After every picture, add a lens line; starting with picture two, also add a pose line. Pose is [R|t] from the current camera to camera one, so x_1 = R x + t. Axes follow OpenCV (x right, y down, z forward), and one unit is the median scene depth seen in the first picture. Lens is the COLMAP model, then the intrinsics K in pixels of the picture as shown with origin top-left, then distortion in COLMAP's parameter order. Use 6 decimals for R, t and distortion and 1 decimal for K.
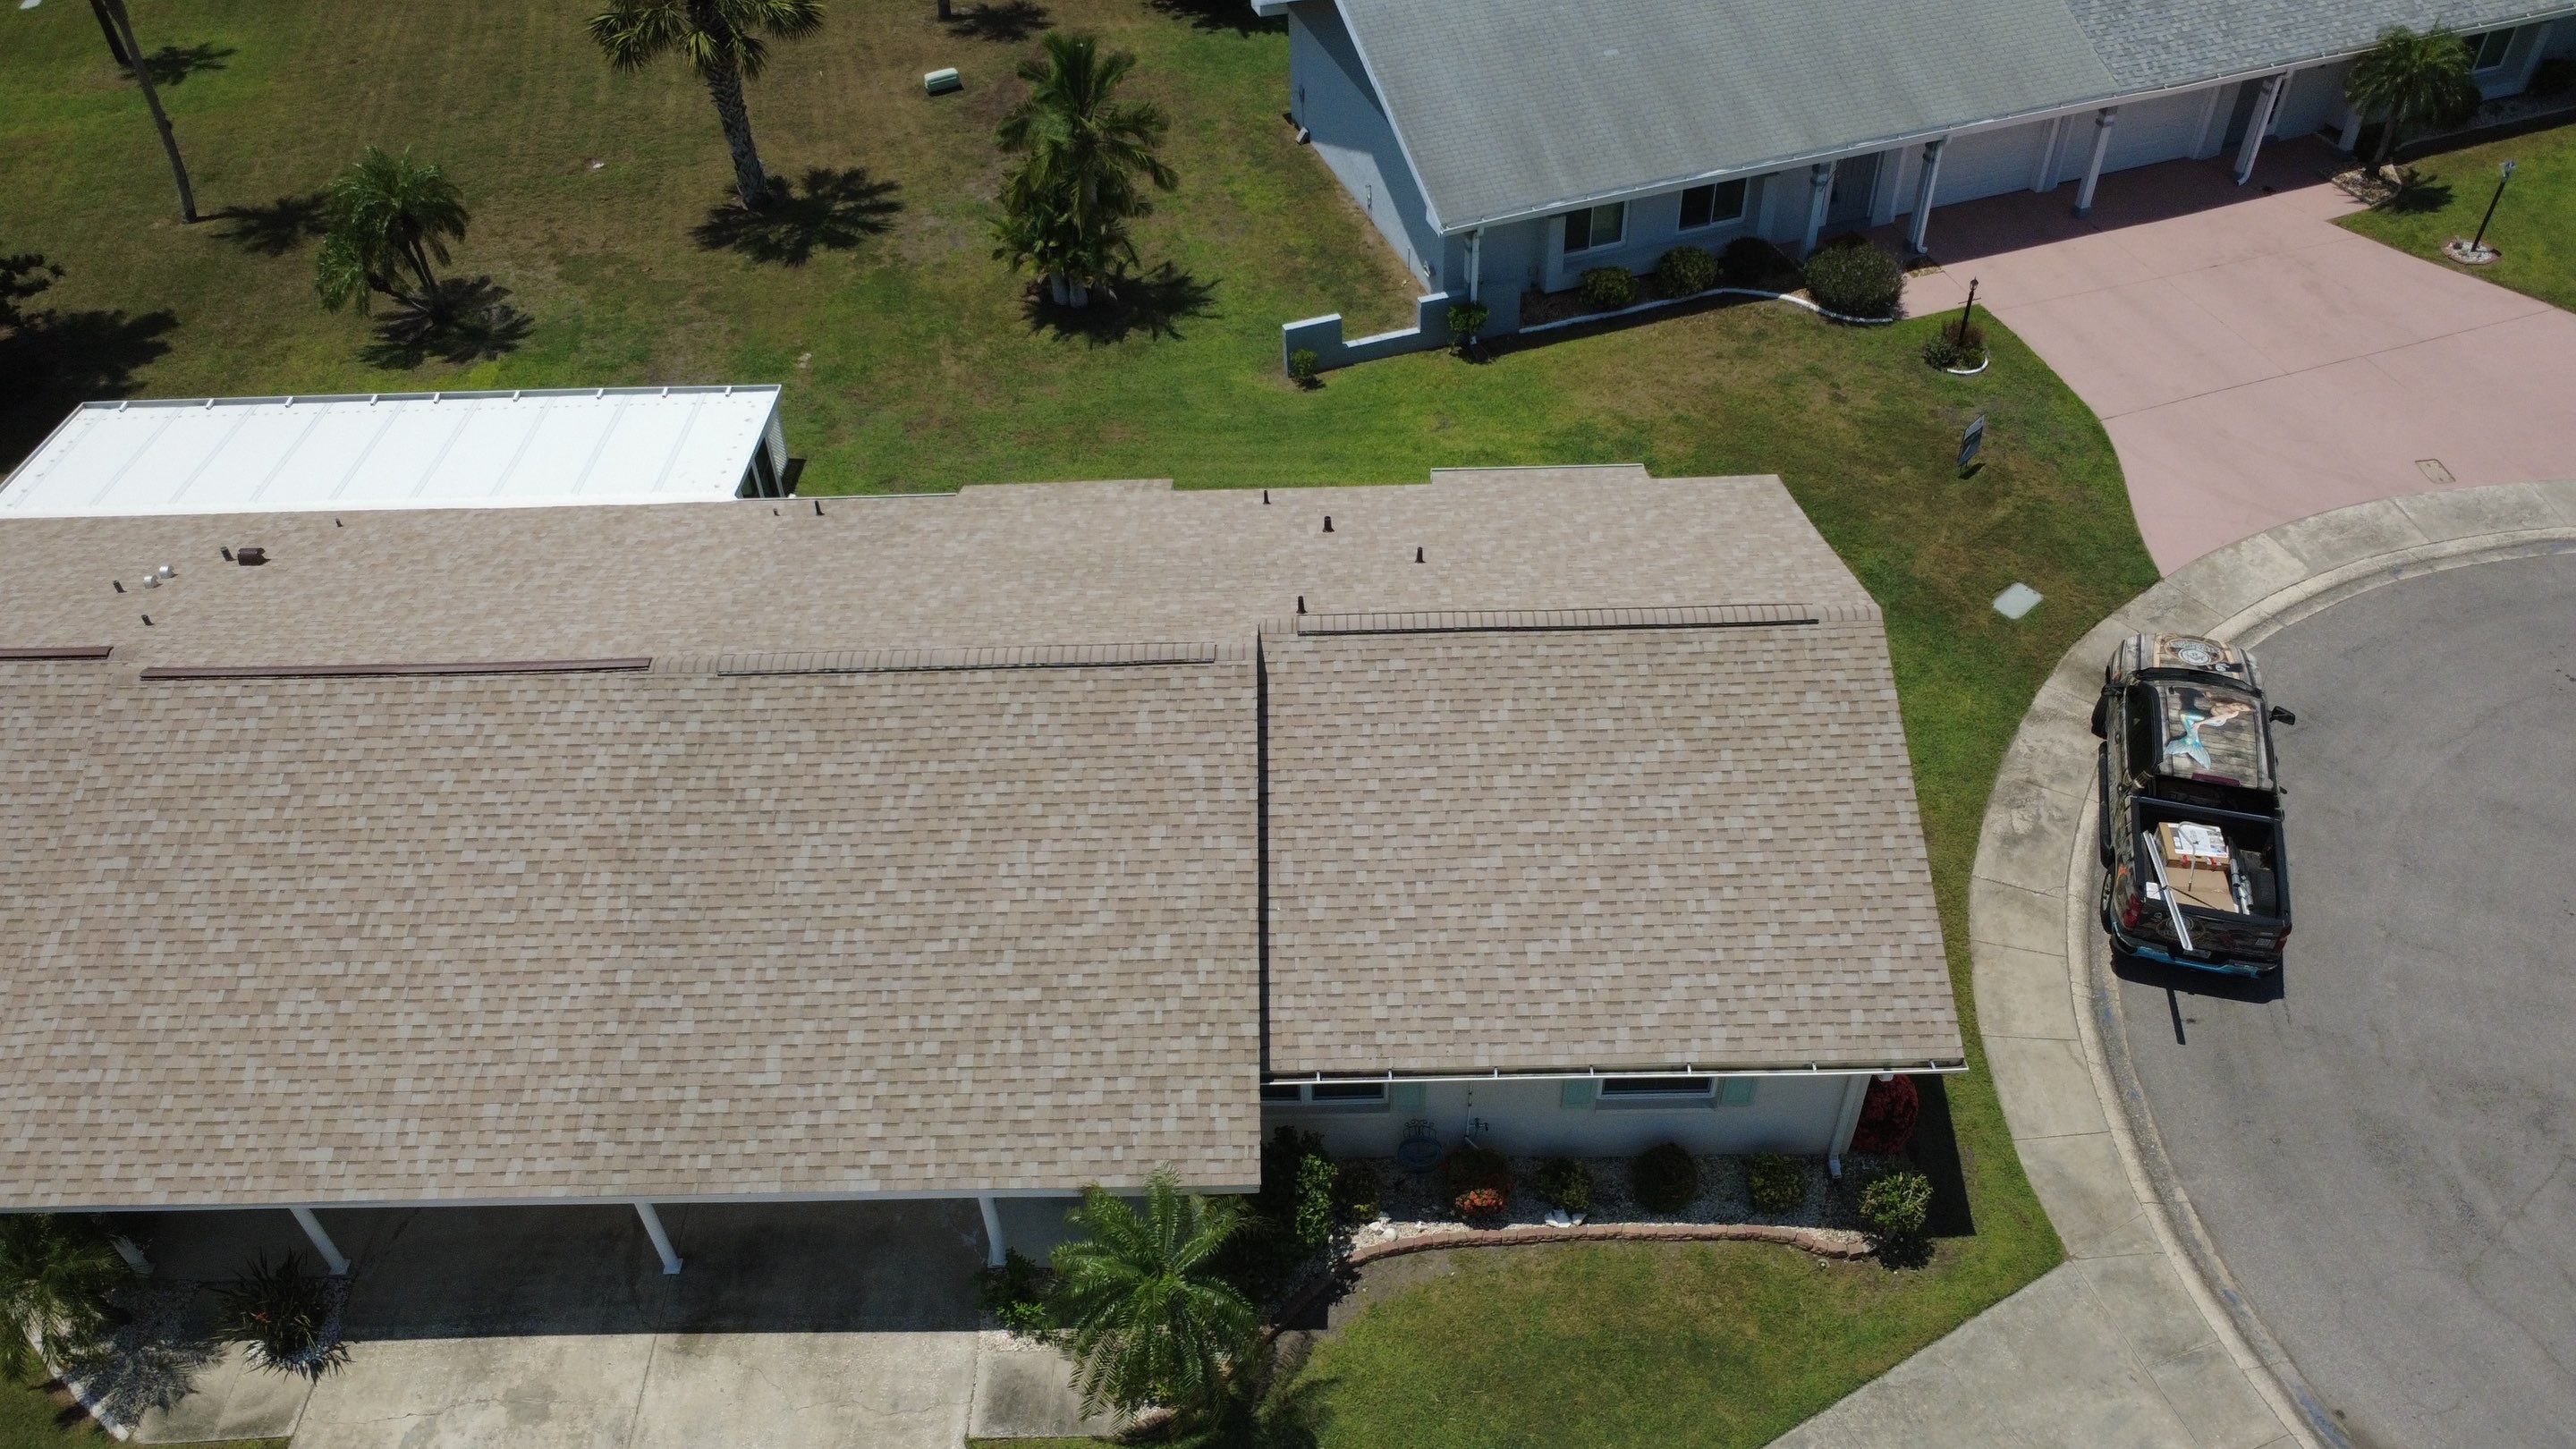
lens RADIAL K [[1873.9, 0, 1283.4], [0, 1873.9, 724.8], [0, 0, 1]] dist [-0.000162, 0.002000]
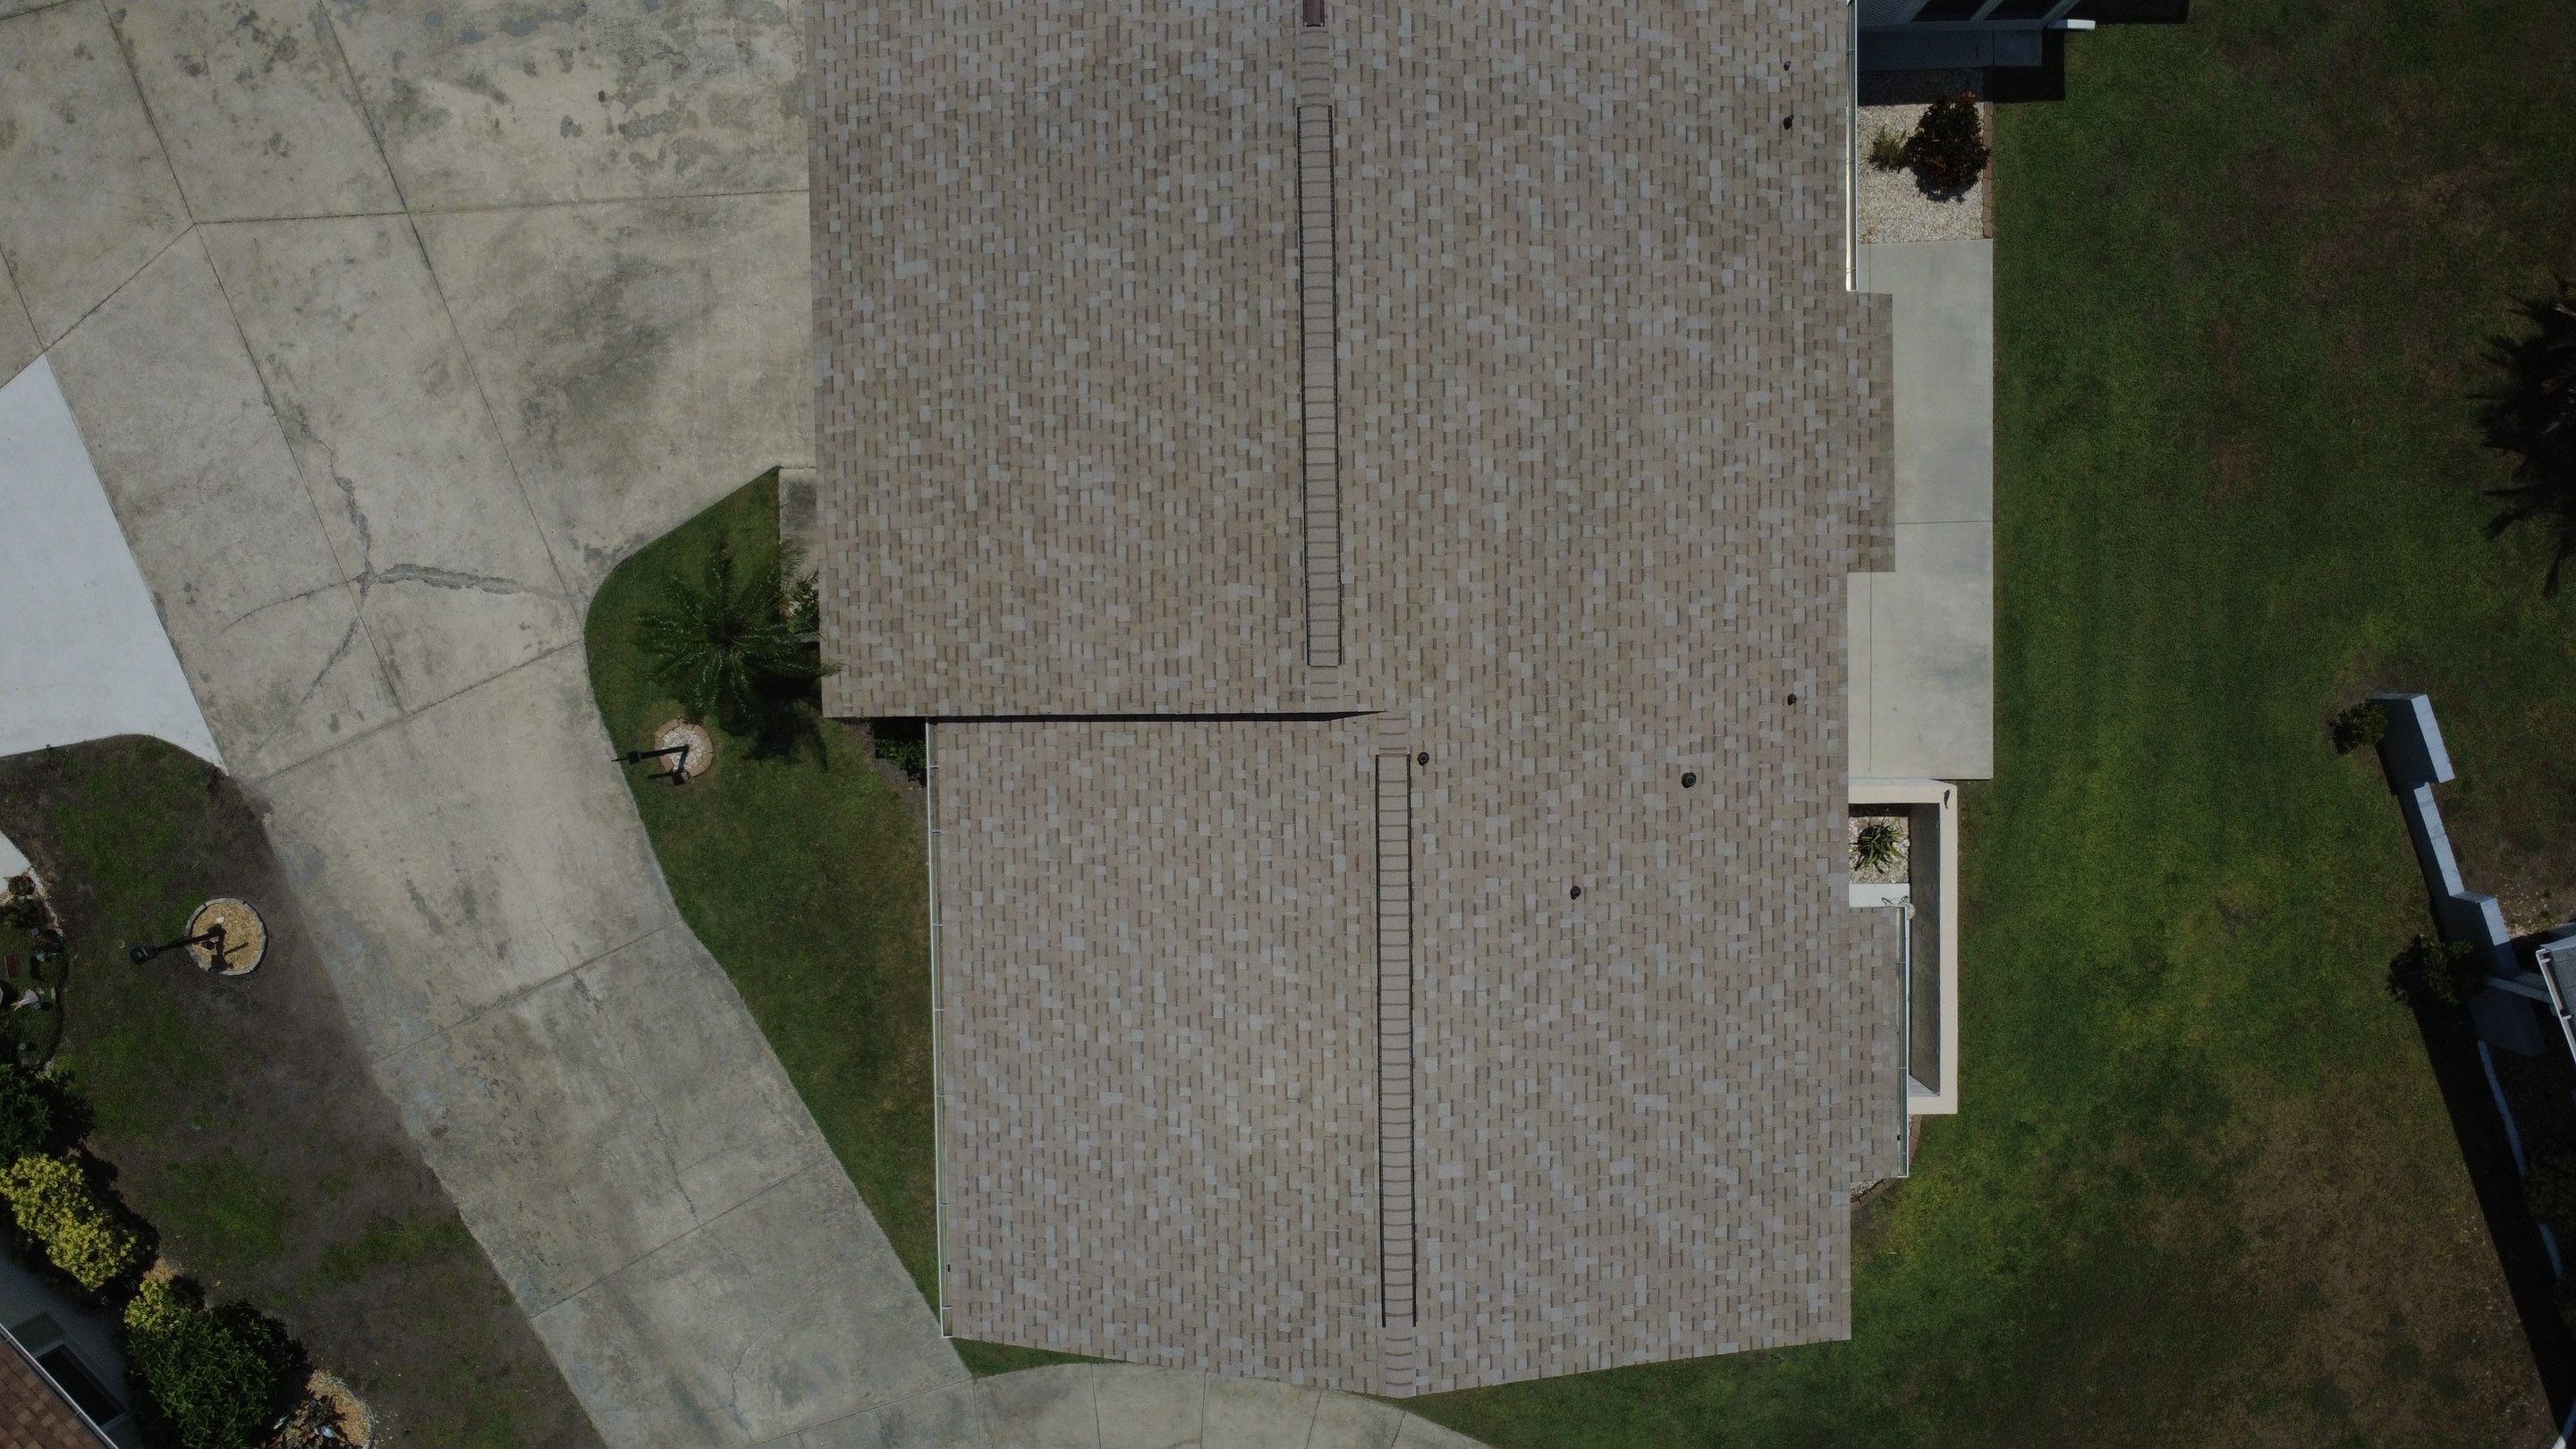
lens RADIAL K [[1873.9, 0, 1284.5], [0, 1873.9, 719.2], [0, 0, 1]] dist [-0.000162, 0.002000]
pose [[0.022607, 0.997227, 0.070903, -0.075567], [-0.645516, -0.039596, 0.762720, -0.719216], [0.763412, -0.063012, 0.642831, 0.404960]]
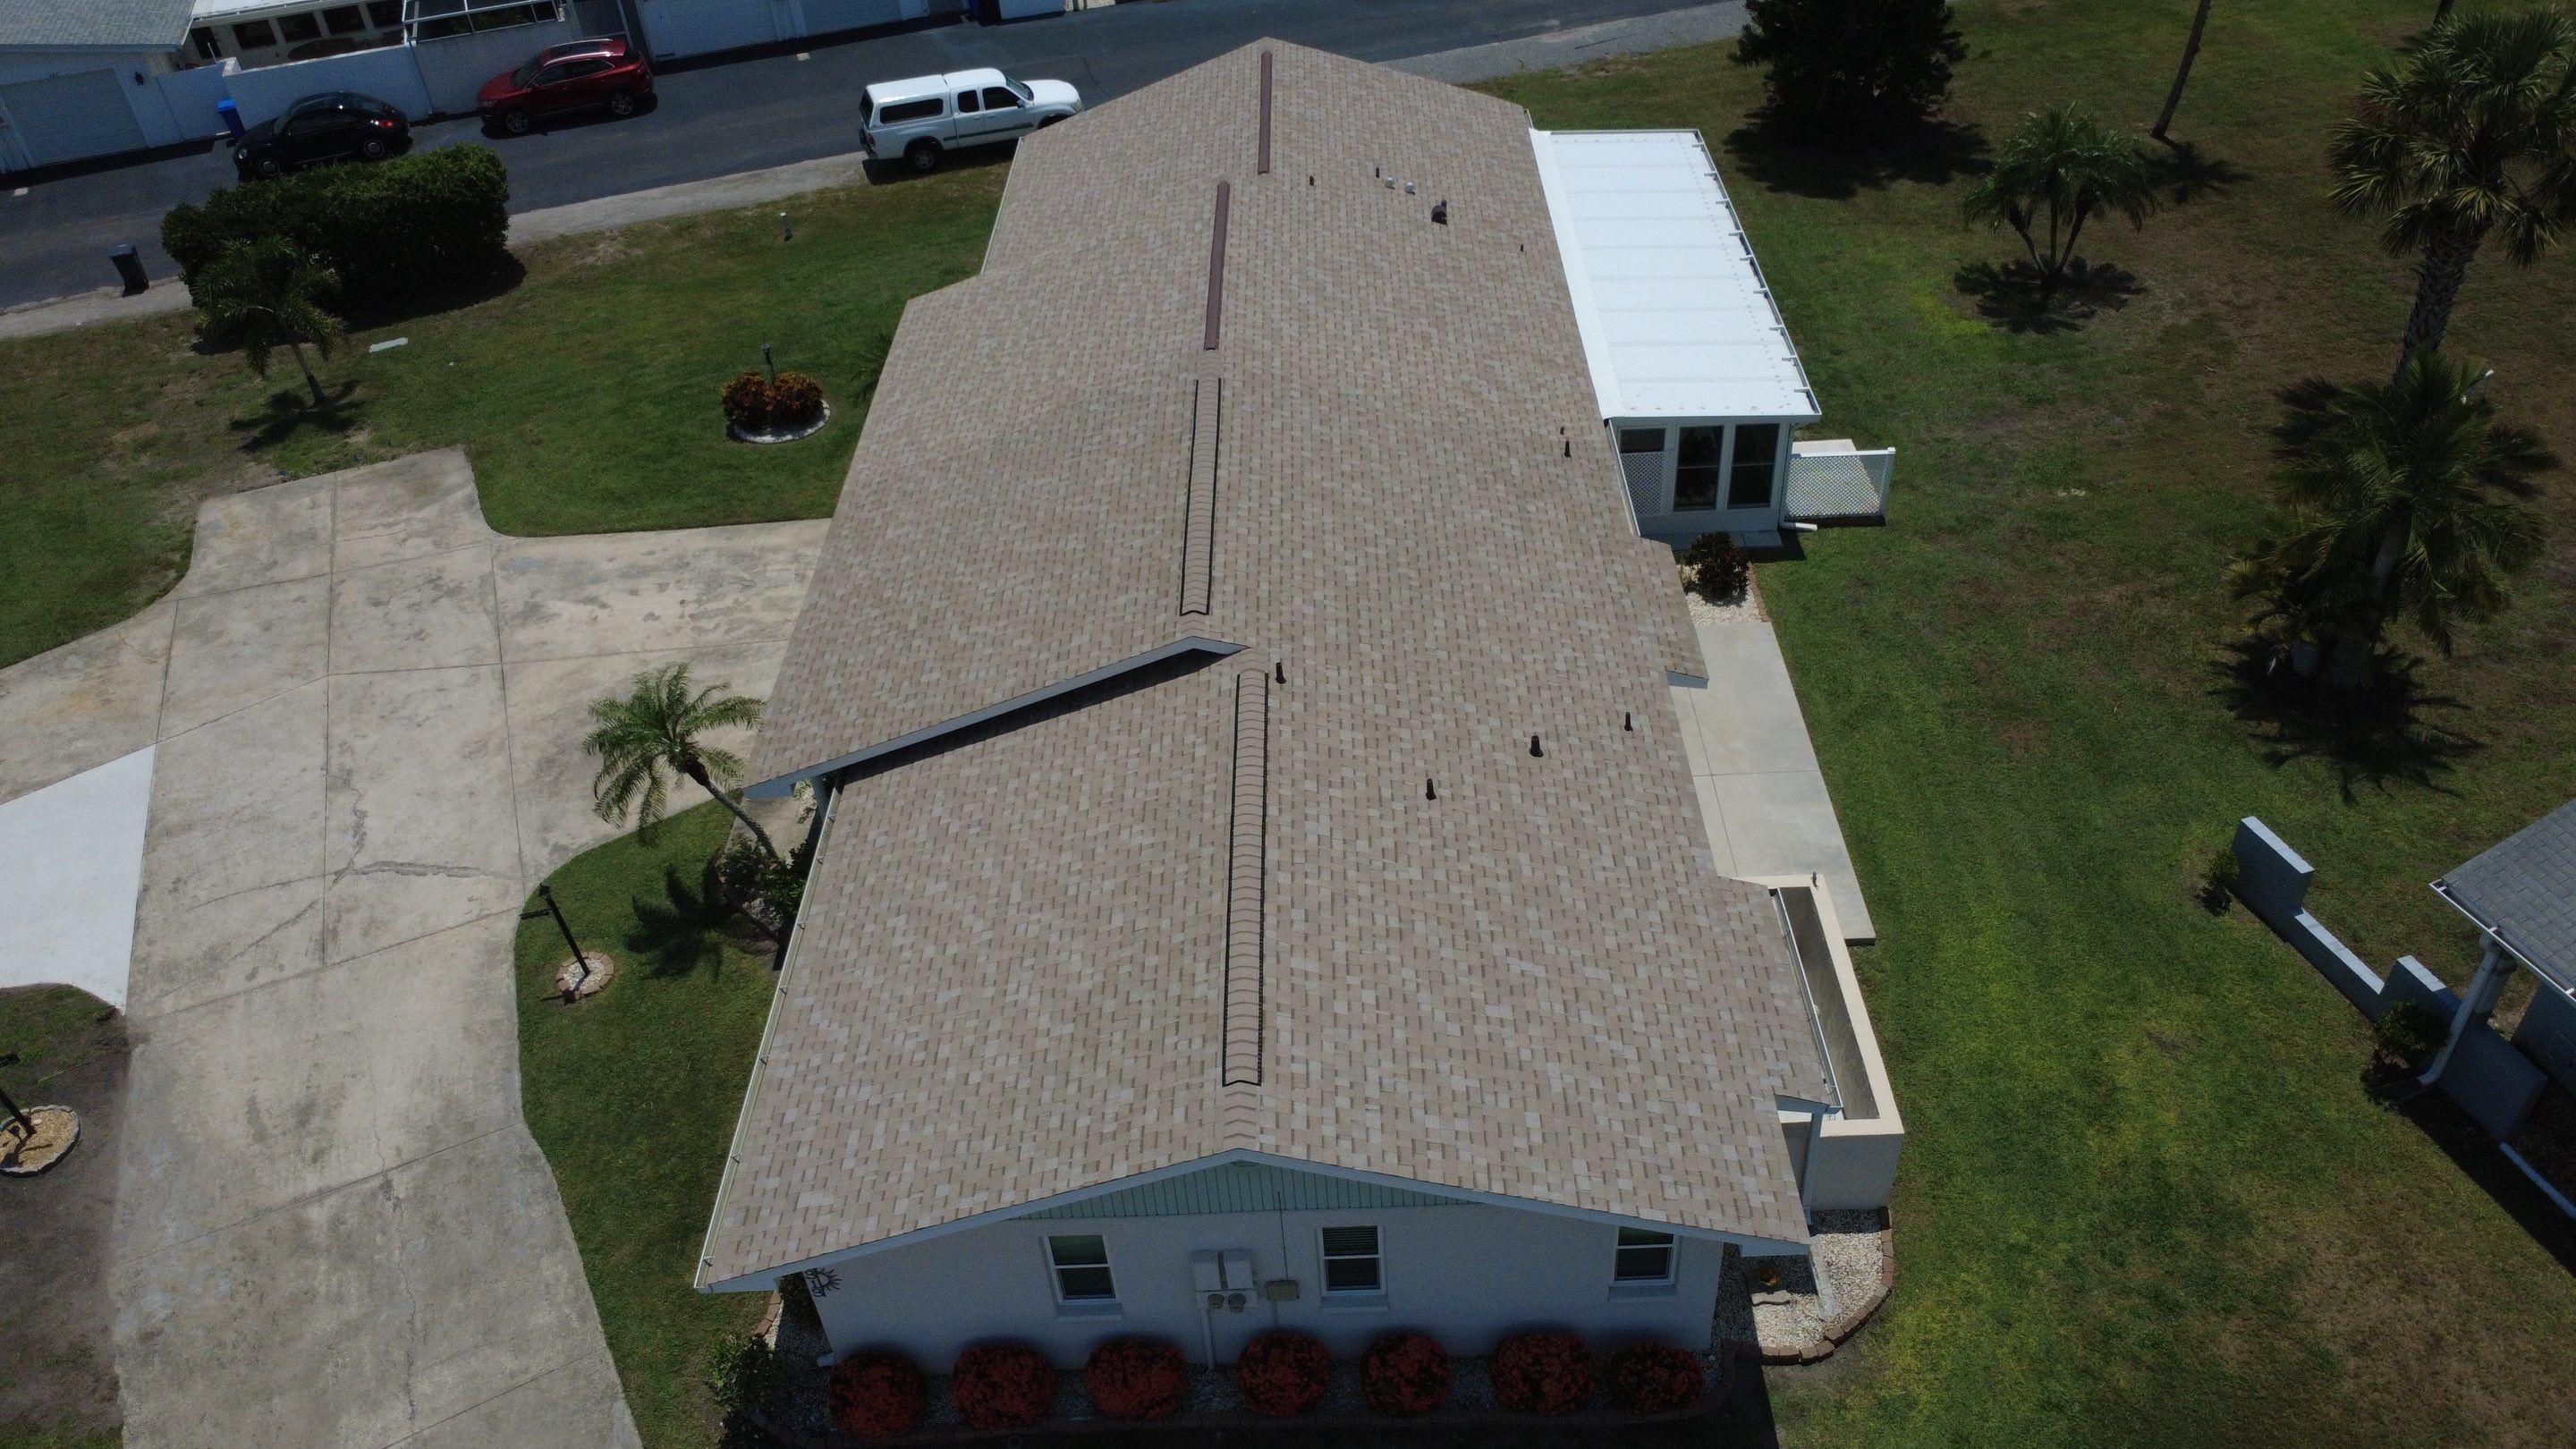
lens RADIAL K [[1873.9, 0, 1284.2], [0, 1873.9, 726.8], [0, 0, 1]] dist [-0.000162, 0.002000]
pose [[0.005888, 0.659971, -0.751268, 0.786538], [-0.631771, 0.584808, 0.508788, -0.563863], [0.775133, 0.471633, 0.420394, 0.634571]]
